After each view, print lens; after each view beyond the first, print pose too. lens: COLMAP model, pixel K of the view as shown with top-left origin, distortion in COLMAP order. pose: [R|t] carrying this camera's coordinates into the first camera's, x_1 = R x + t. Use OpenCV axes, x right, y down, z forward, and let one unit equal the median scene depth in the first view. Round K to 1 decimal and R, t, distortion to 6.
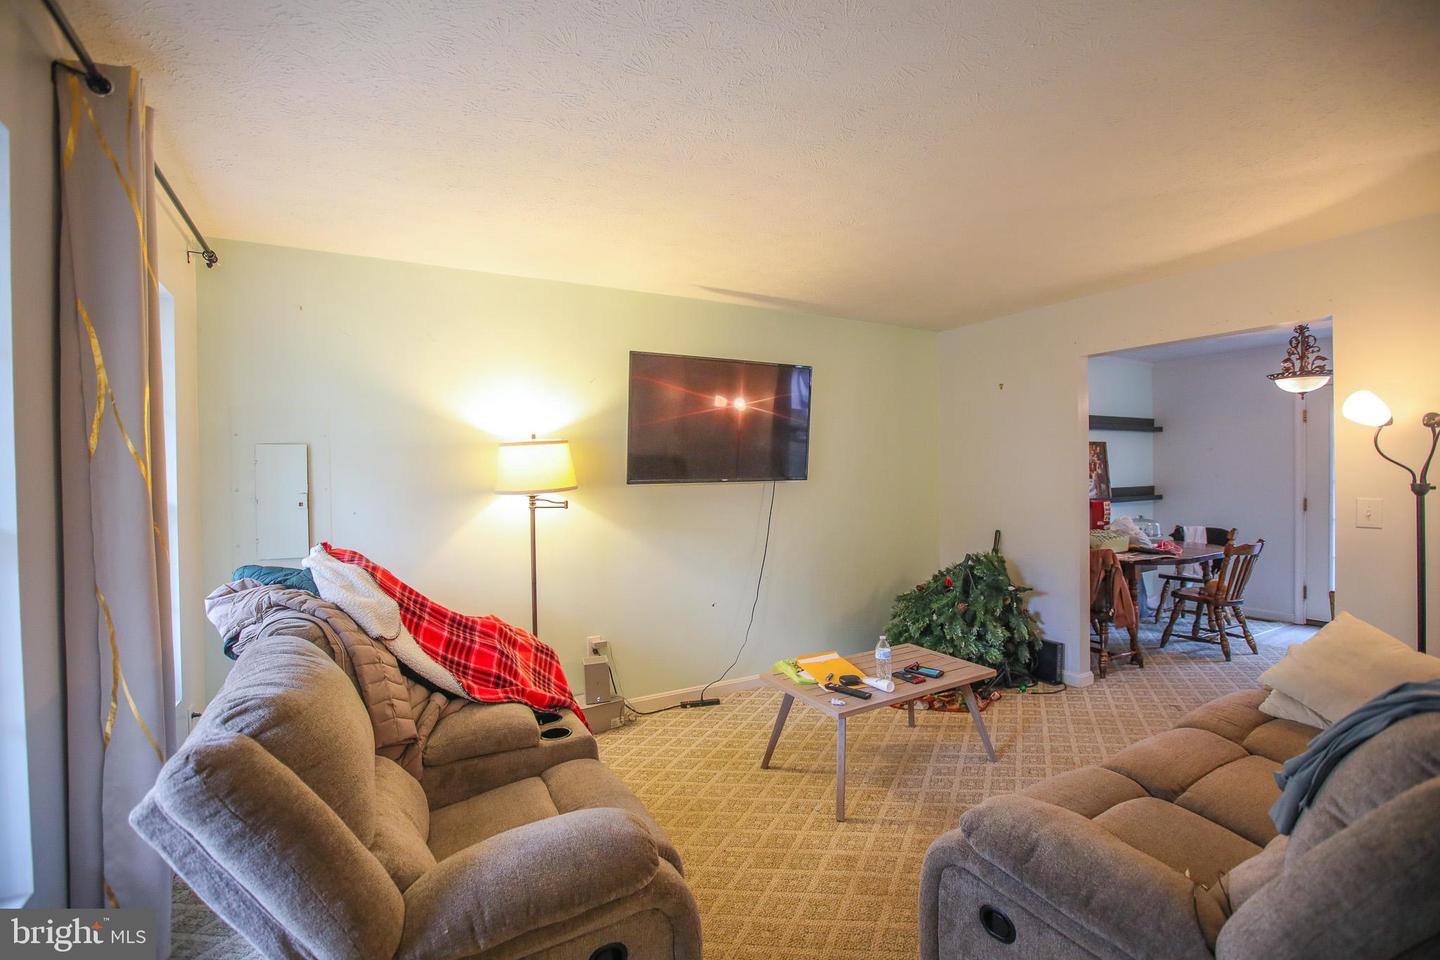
lens RADIAL K [[653.7, 0, 716.7], [0, 653.7, 478.7], [0, 0, 1]] dist [-0.057083, 0.019080]
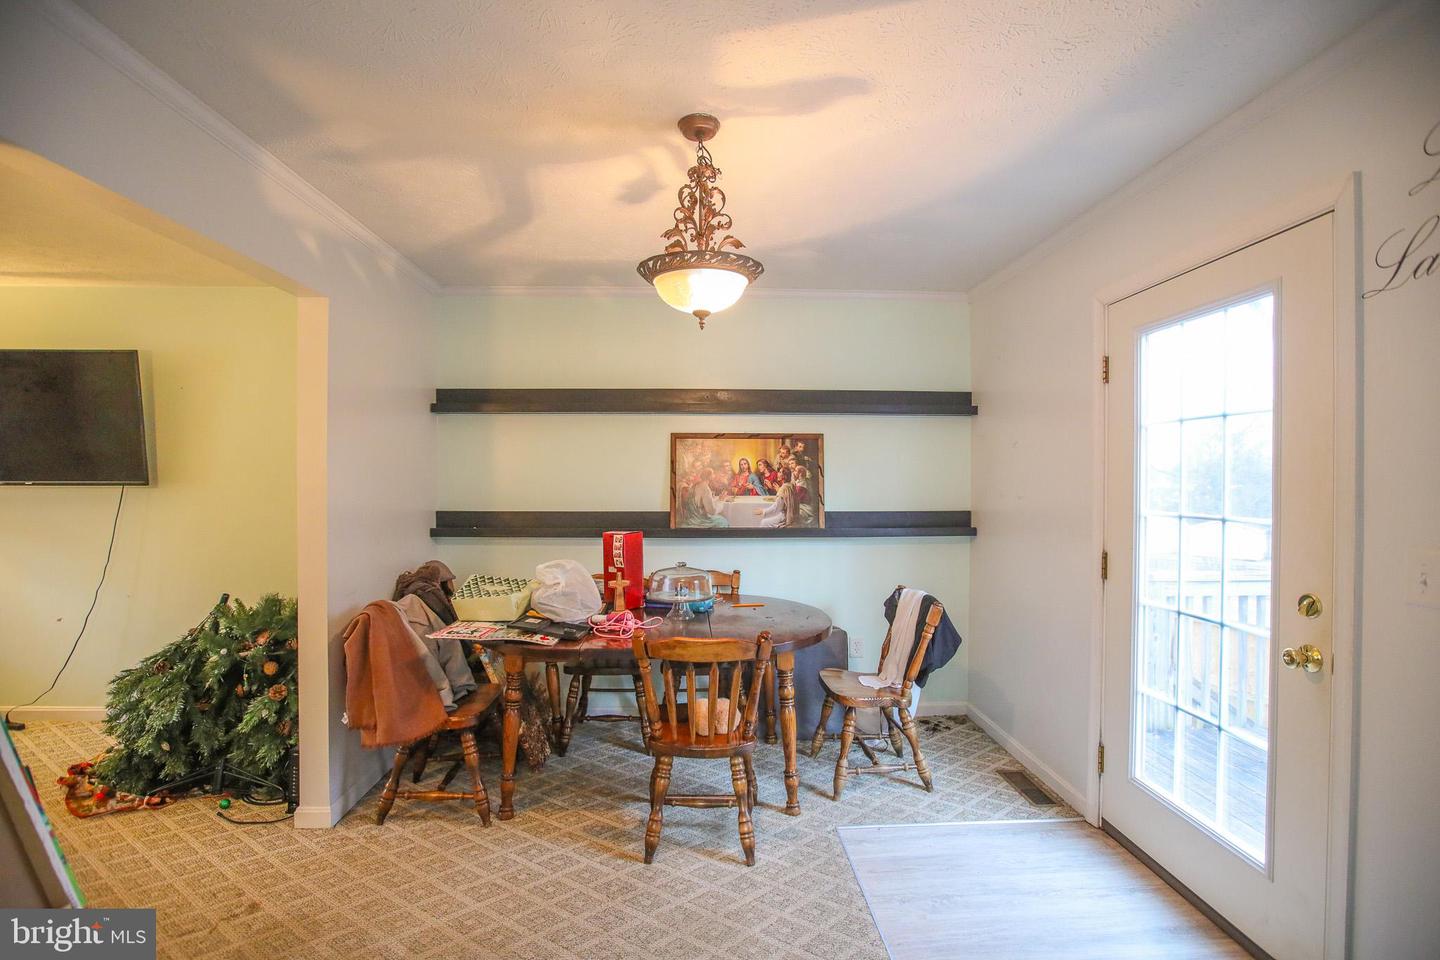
lens RADIAL K [[653.7, 0, 716.7], [0, 653.7, 478.7], [0, 0, 1]] dist [-0.057083, 0.019080]
pose [[0.887558, 0.016092, -0.460414, 1.581215], [-0.017172, 0.999851, 0.001842, -0.030503], [0.460375, 0.006271, 0.887702, 0.829201]]
